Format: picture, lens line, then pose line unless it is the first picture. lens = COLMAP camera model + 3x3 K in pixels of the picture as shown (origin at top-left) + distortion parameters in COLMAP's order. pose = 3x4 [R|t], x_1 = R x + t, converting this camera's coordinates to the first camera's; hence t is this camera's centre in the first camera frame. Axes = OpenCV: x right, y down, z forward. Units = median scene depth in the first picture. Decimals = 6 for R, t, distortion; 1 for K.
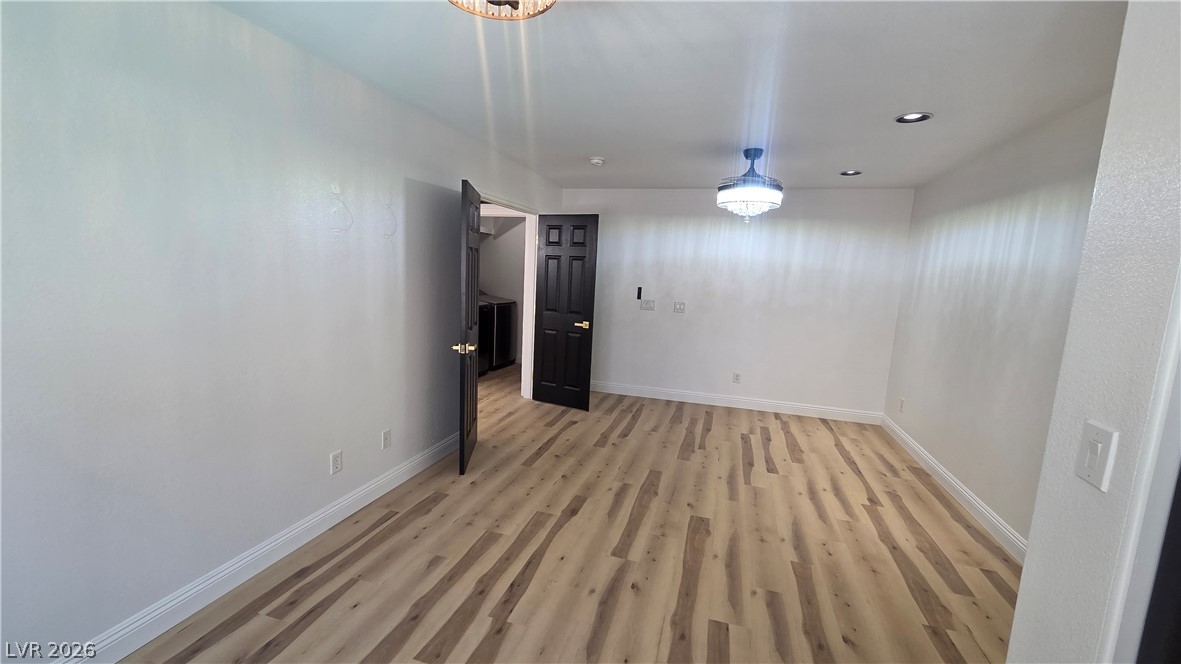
lens RADIAL K [[475.3, 0, 586.2], [0, 475.3, 339.7], [0, 0, 1]] dist [0.003045, -0.000308]
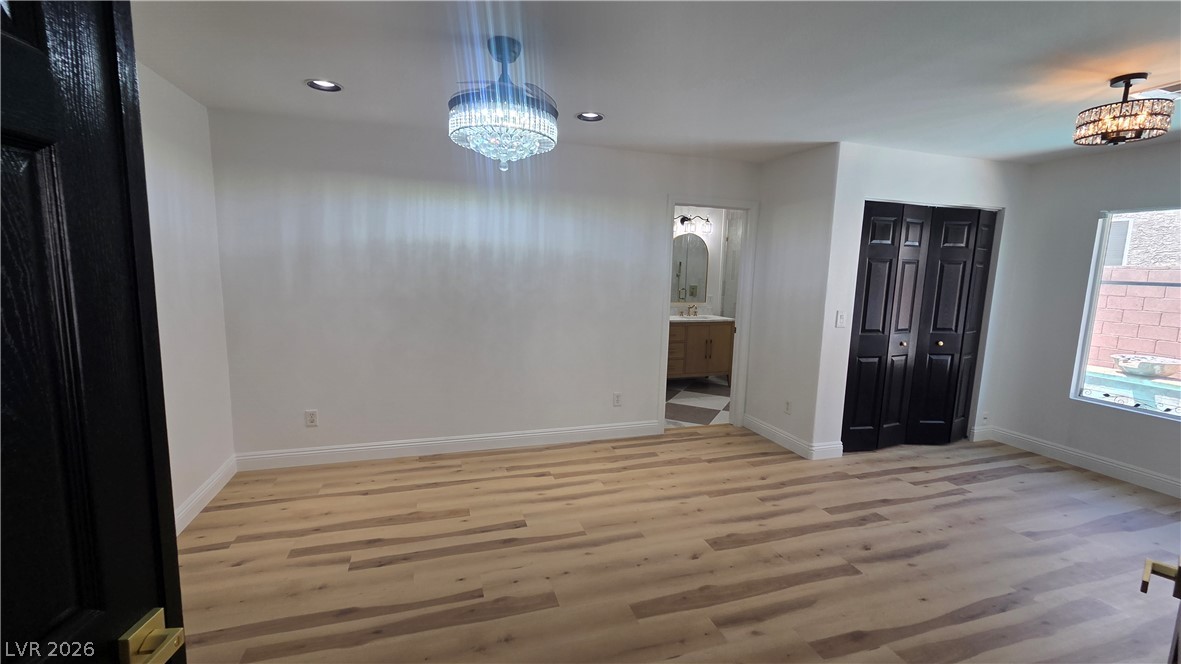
lens RADIAL K [[475.3, 0, 591.9], [0, 475.3, 332.7], [0, 0, 1]] dist [0.003045, -0.000308]
pose [[-0.550978, -0.172412, 0.816515, -0.265439], [0.072008, 0.964954, 0.252346, -0.223744], [-0.831407, 0.197833, -0.519254, 1.420336]]
